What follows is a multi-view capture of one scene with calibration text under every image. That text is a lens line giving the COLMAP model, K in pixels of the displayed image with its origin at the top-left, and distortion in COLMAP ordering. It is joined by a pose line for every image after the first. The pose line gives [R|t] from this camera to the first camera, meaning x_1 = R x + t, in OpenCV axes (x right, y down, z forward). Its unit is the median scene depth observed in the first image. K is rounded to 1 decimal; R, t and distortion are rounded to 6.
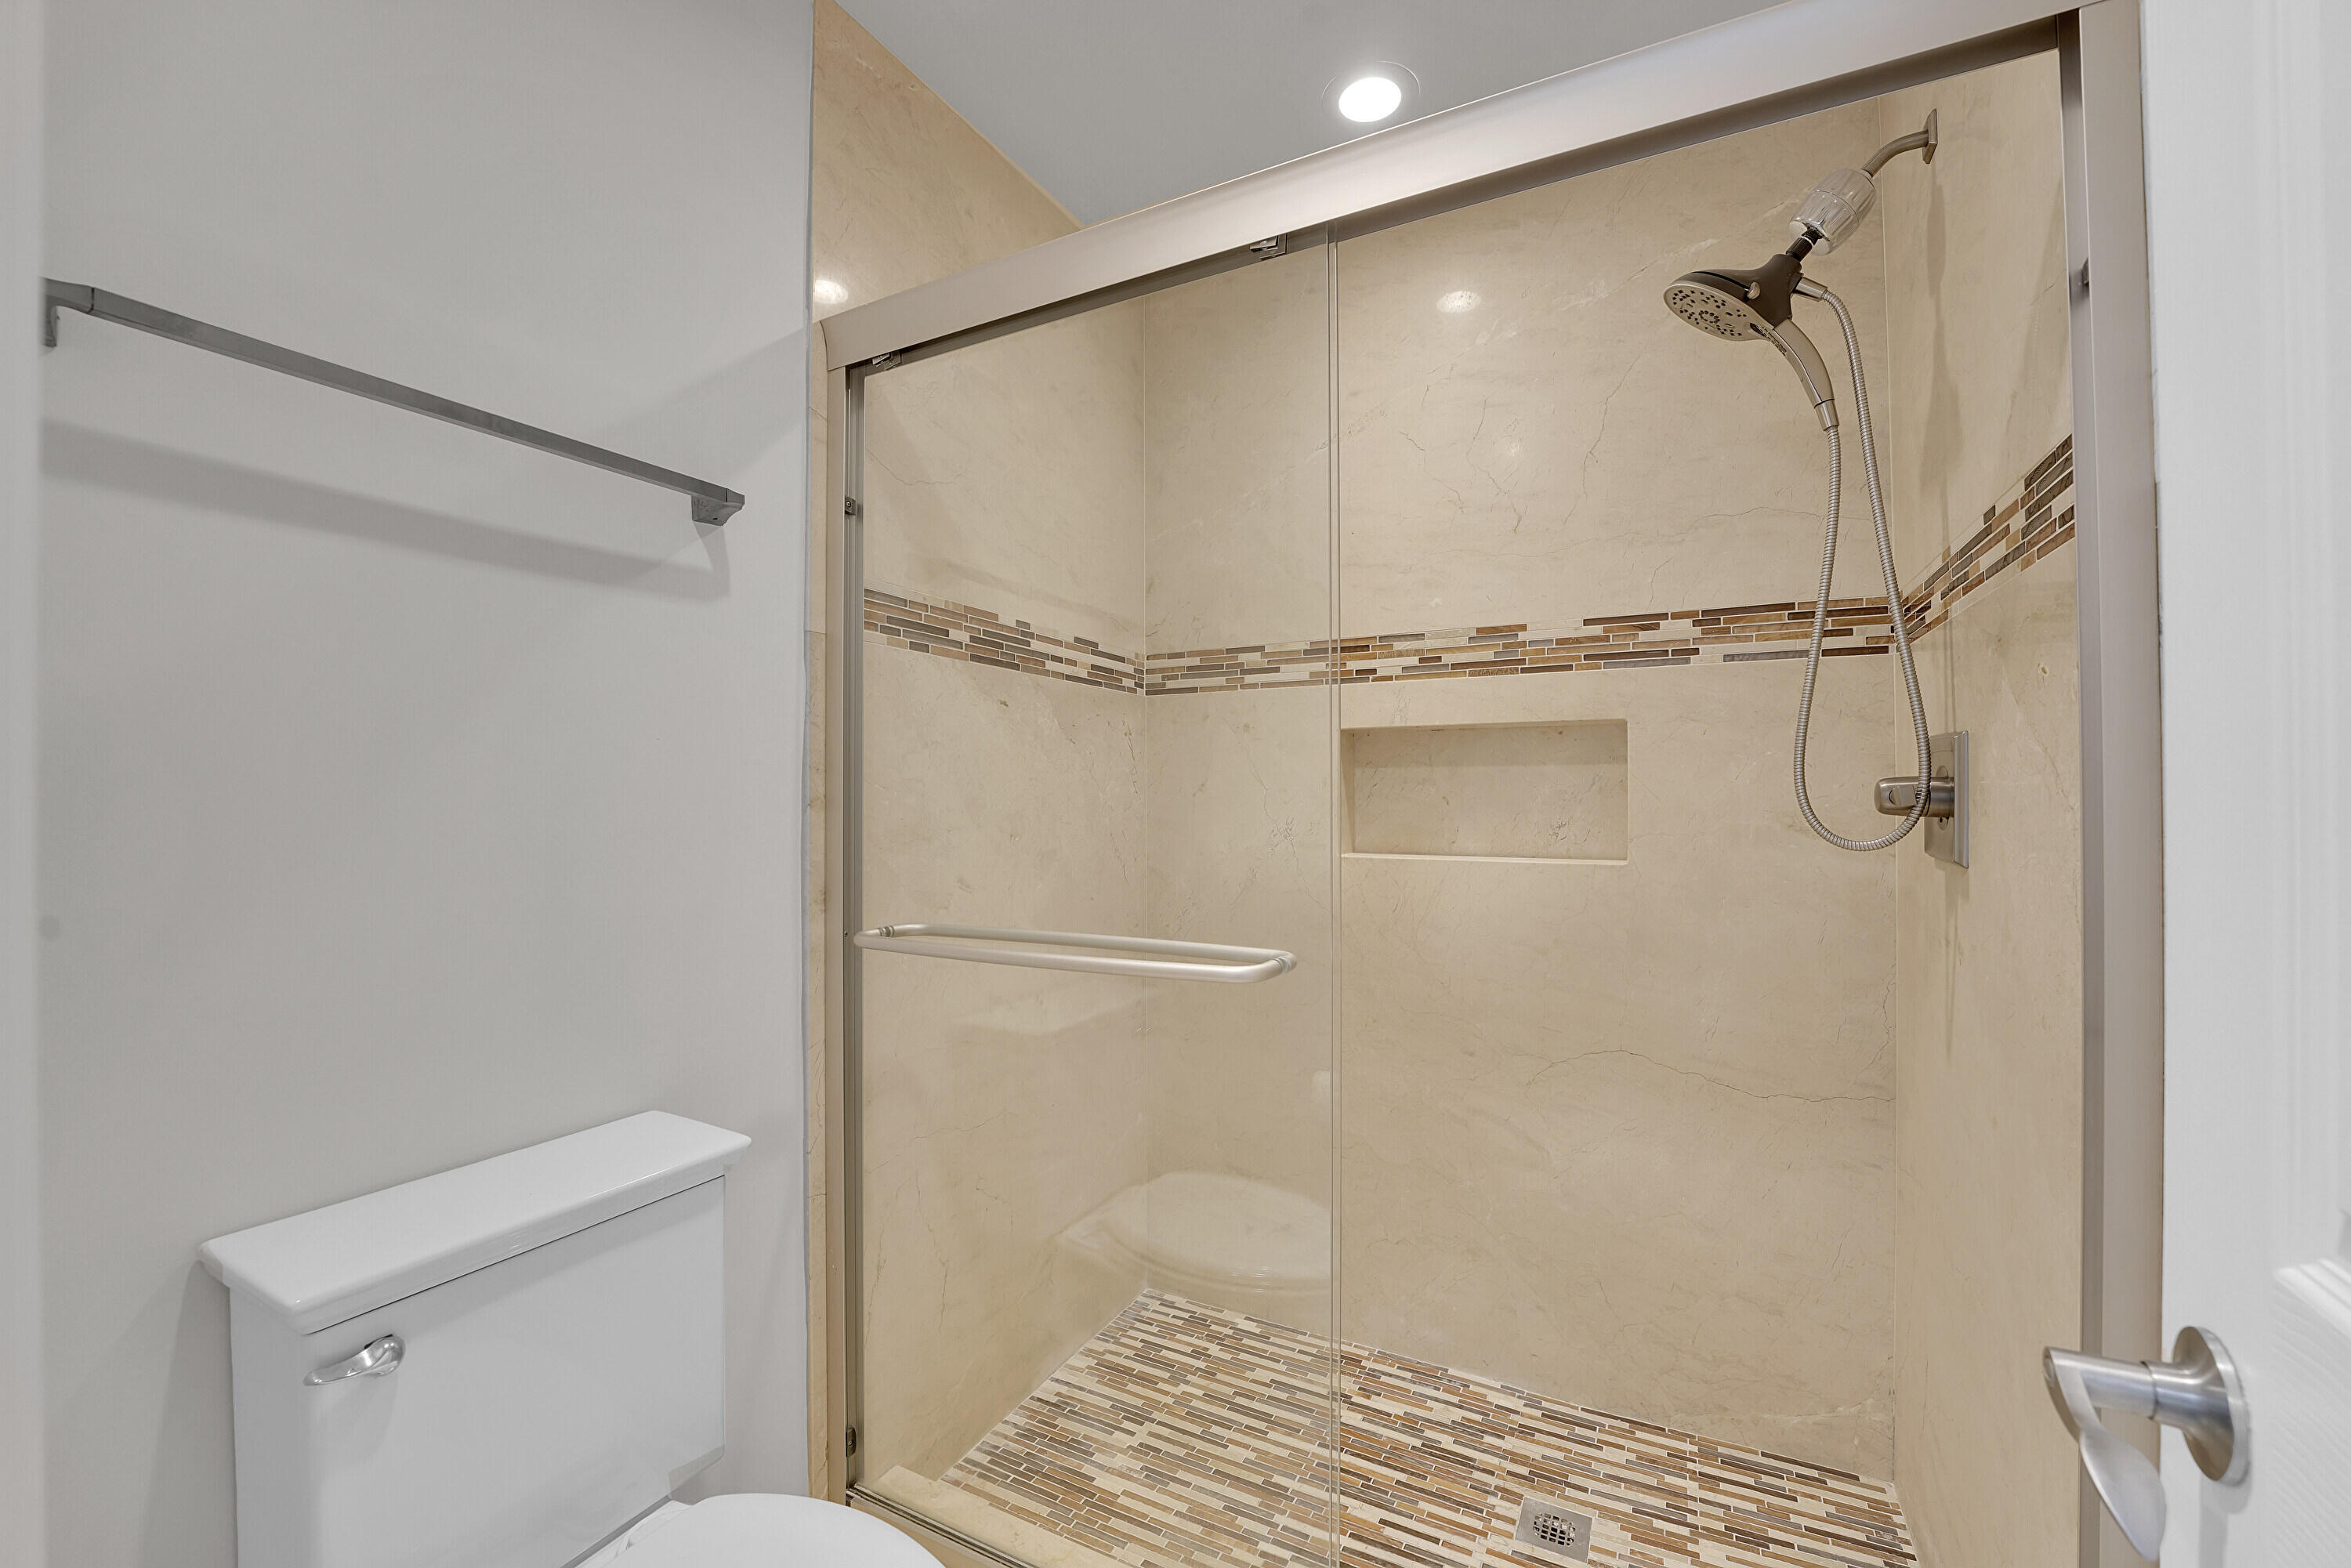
lens RADIAL K [[957.0, 0, 1171.2], [0, 957.0, 798.7], [0, 0, 1]] dist [-0.030937, 0.004506]
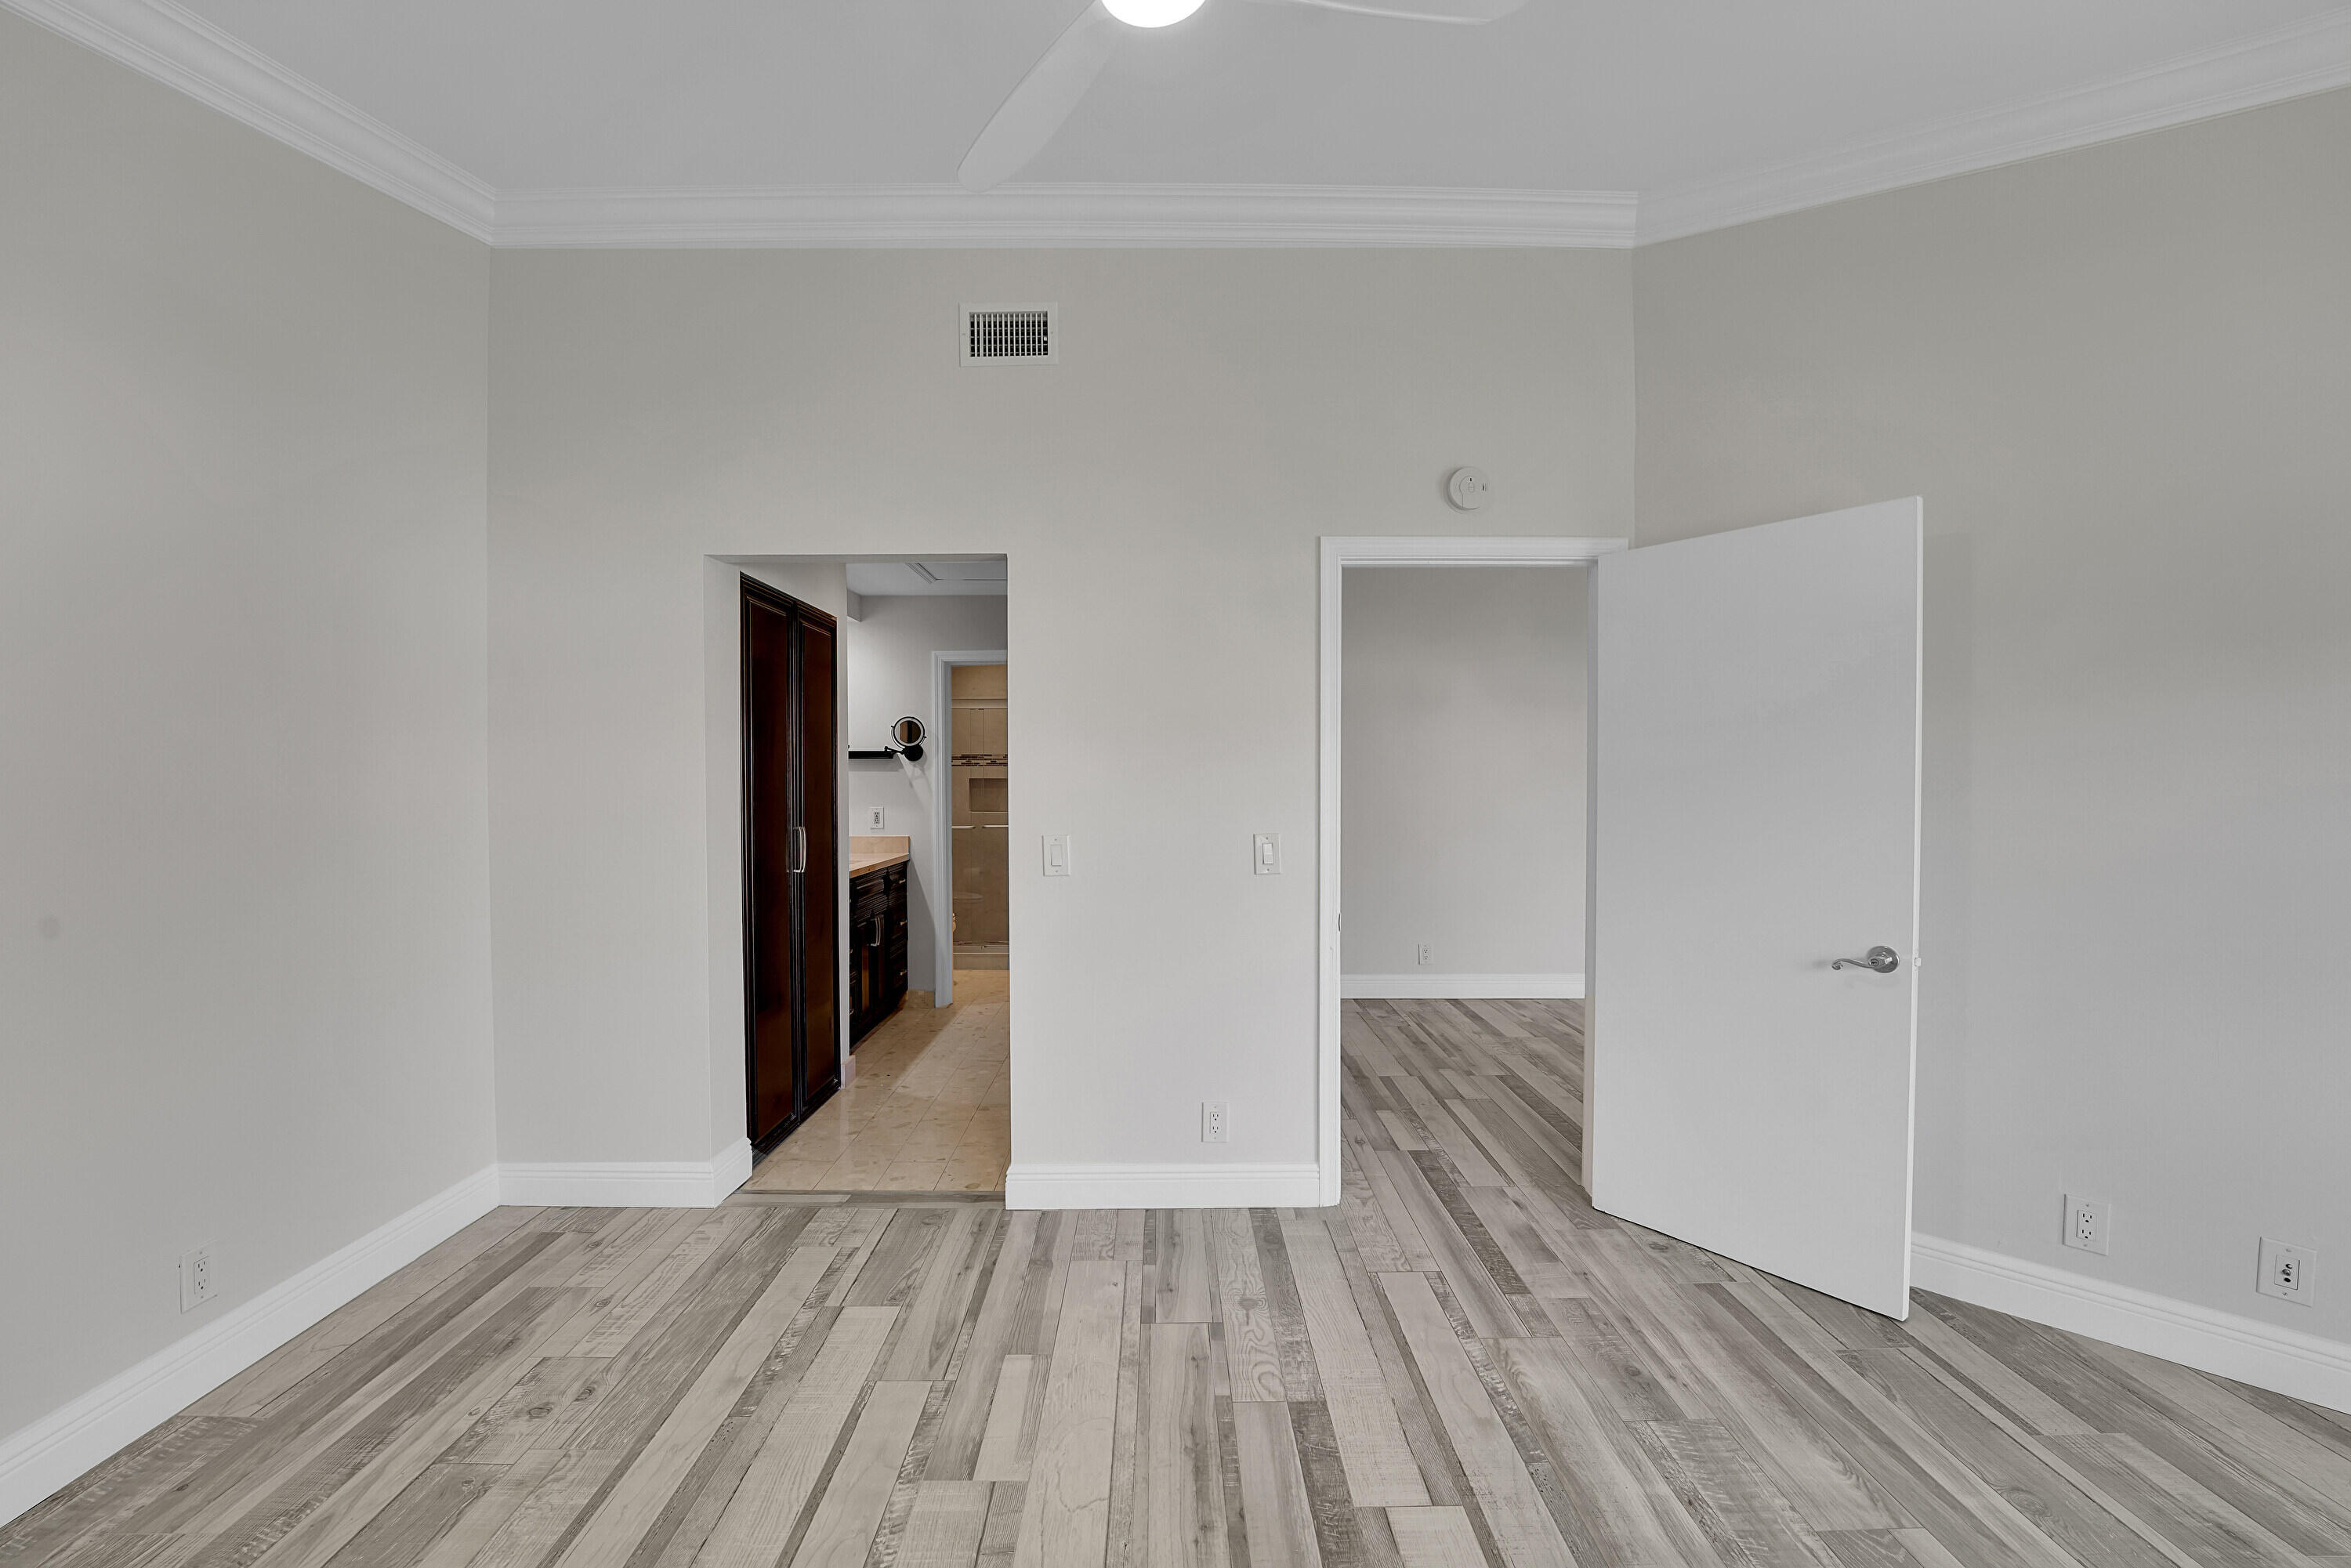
lens RADIAL K [[957.0, 0, 1182.1], [0, 957.0, 790.2], [0, 0, 1]] dist [-0.030937, 0.004506]
pose [[0.877262, 0.006527, 0.479968, -0.996769], [-0.008226, 0.999965, 0.001435, -0.044739], [-0.479942, -0.005207, 0.877285, -3.008821]]
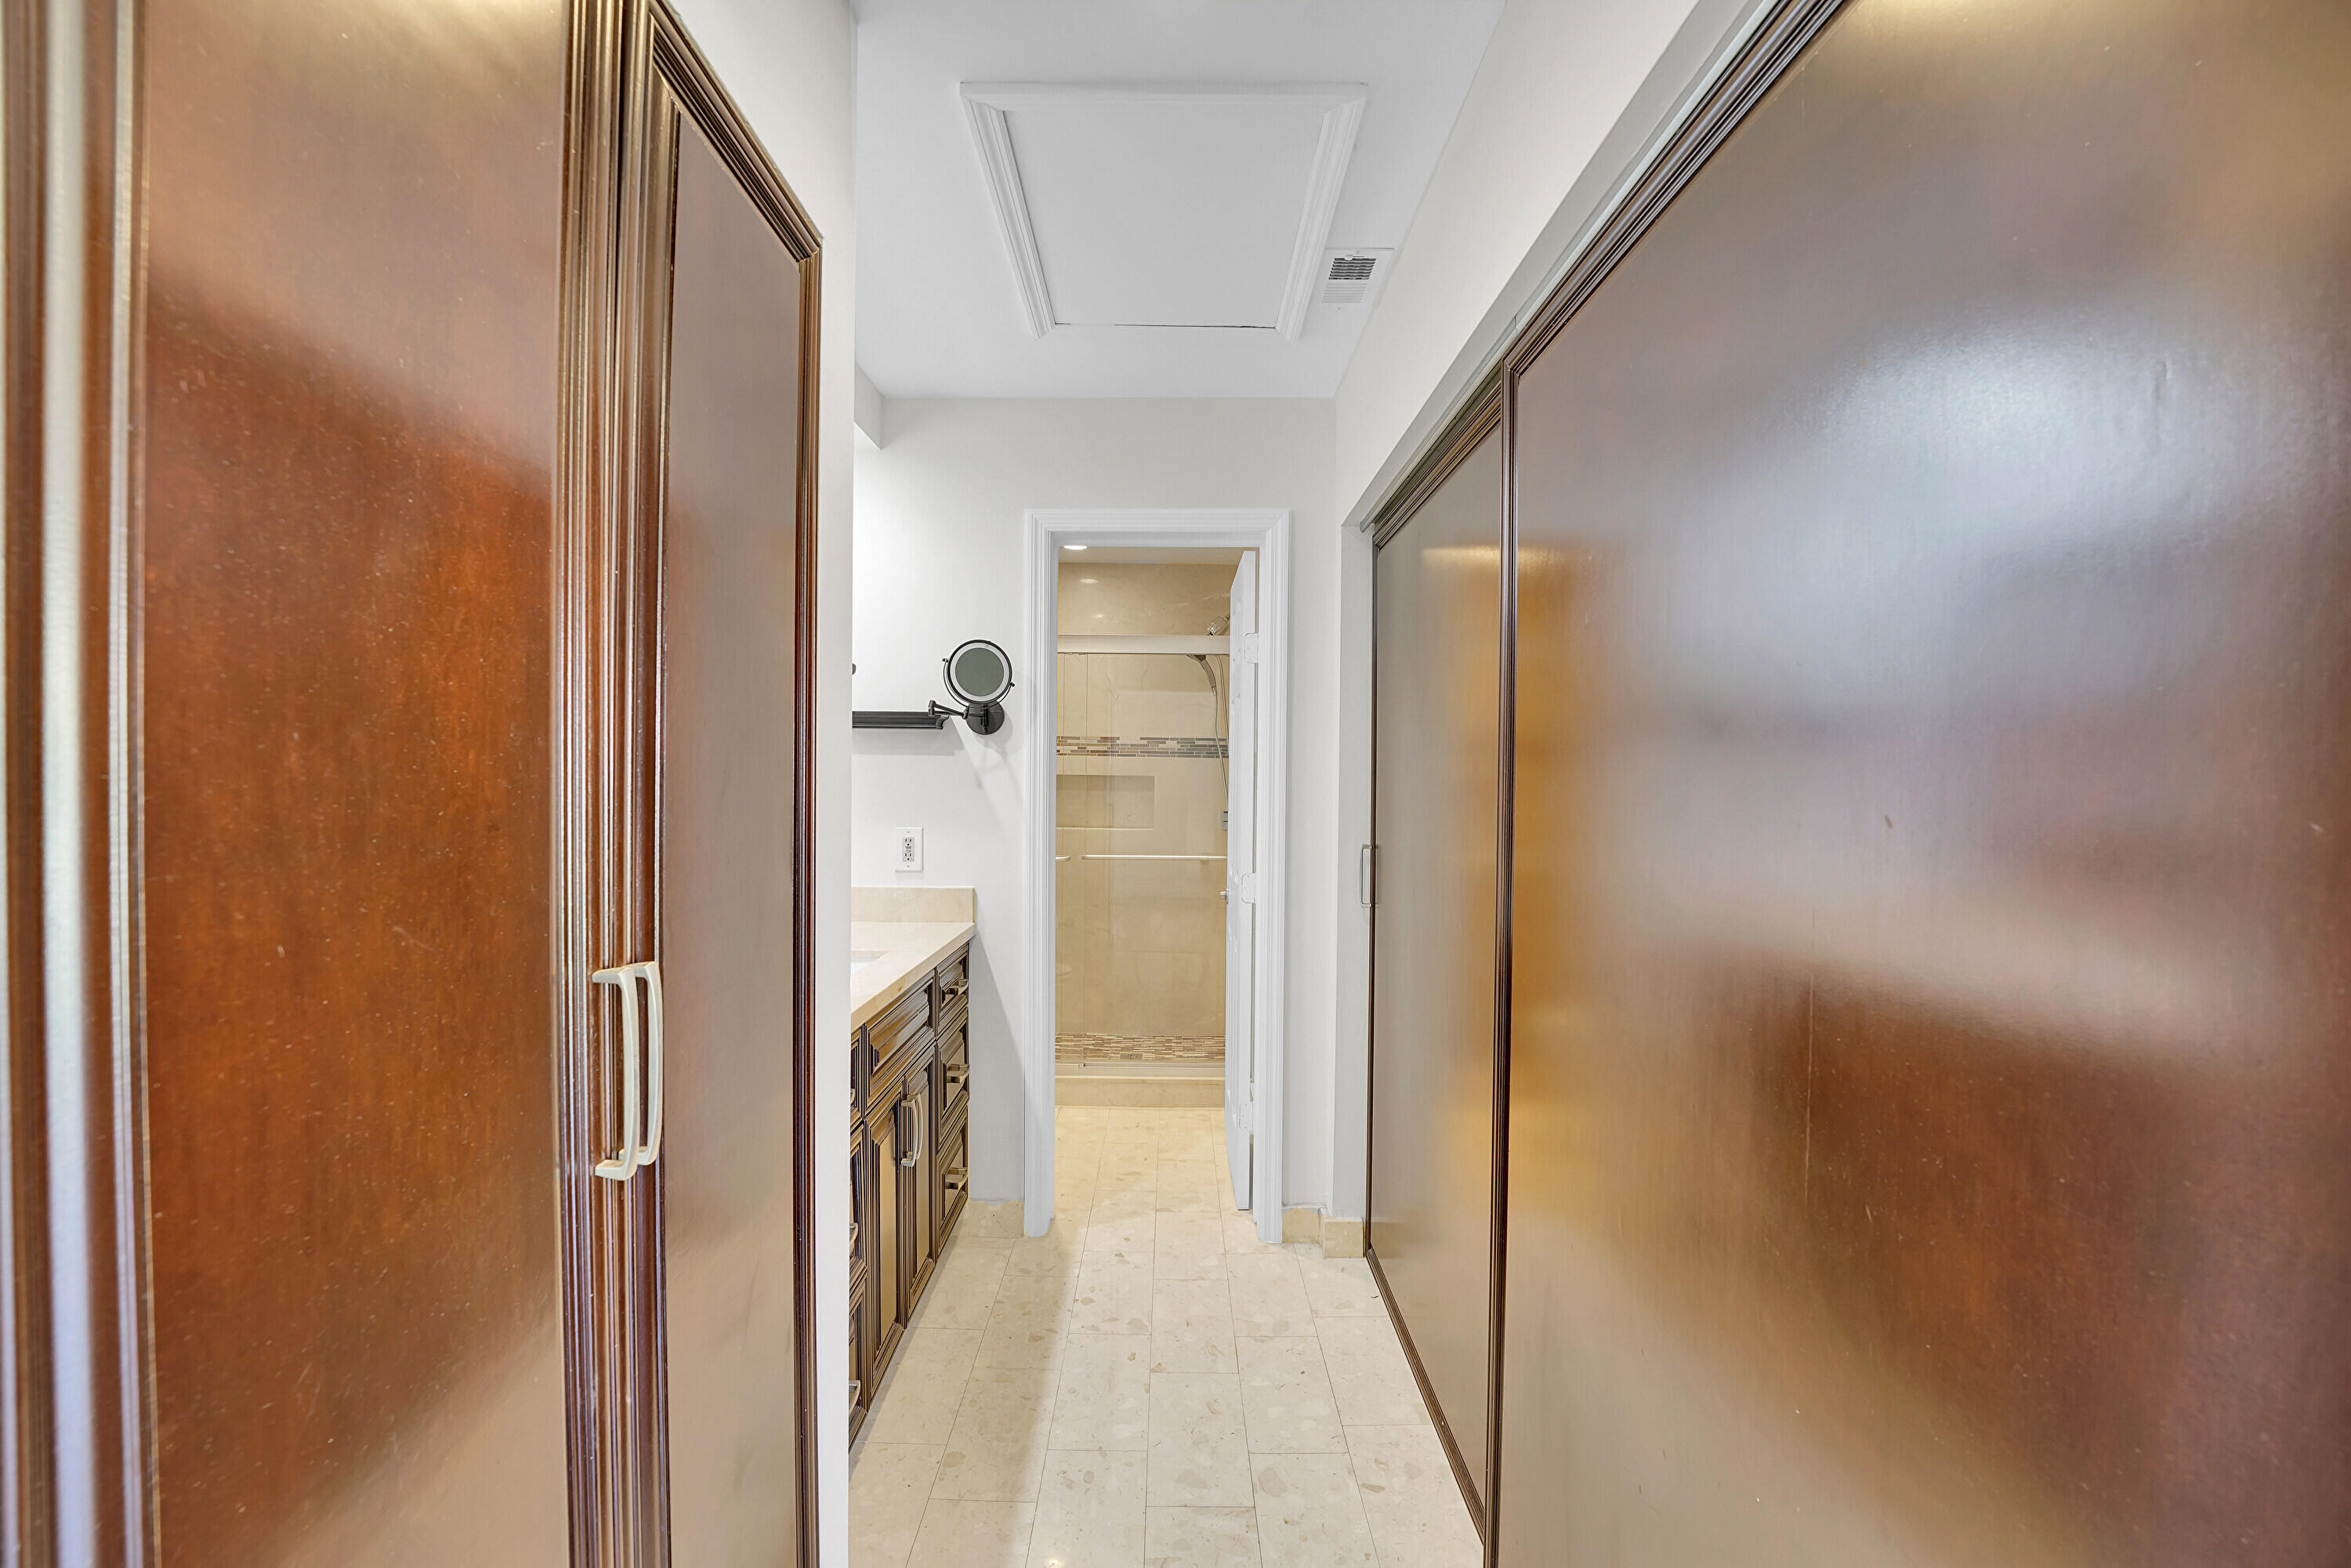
lens RADIAL K [[957.0, 0, 1170.1], [0, 957.0, 785.7], [0, 0, 1]] dist [-0.030937, 0.004506]
pose [[0.882707, 0.016805, 0.469623, -0.728901], [-0.016750, 0.999850, -0.004295, -0.044008], [-0.469625, -0.004075, 0.882856, -1.367961]]
